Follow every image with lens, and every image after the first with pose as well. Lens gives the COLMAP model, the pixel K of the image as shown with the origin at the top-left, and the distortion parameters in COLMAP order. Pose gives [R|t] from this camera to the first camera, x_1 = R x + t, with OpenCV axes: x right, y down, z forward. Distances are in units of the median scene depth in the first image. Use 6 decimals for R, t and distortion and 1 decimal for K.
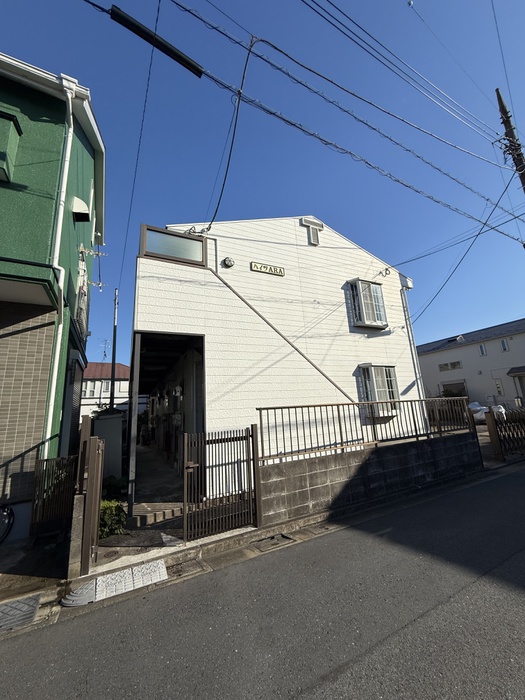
lens RADIAL K [[282.8, 0, 262.9], [0, 282.8, 347.7], [0, 0, 1]] dist [-0.001098, -0.000004]
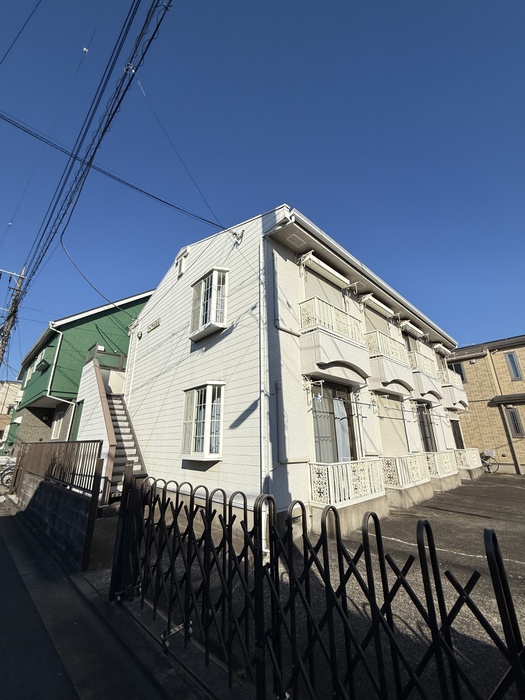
lens RADIAL K [[282.8, 0, 261.5], [0, 282.8, 349.3], [0, 0, 1]] dist [-0.001098, -0.000004]
pose [[0.295589, -0.254449, -0.920806, 2.044709], [0.196757, 0.959426, -0.201960, 0.262655], [0.934834, -0.121478, 0.333661, 1.634527]]
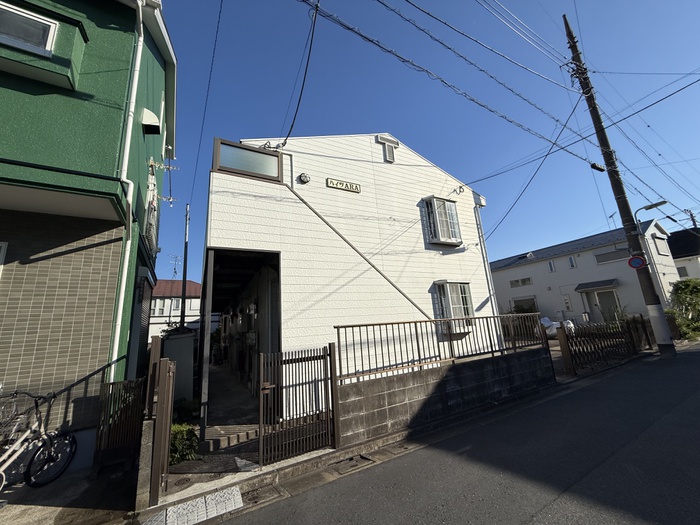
lens RADIAL K [[282.8, 0, 349.1], [0, 282.8, 262.2], [0, 0, 1]] dist [-0.001098, -0.000004]
pose [[0.999120, -0.000123, 0.041935, -0.009425], [0.000457, 0.999968, -0.007954, -0.000544], [-0.041932, 0.007966, 0.999089, 0.011827]]
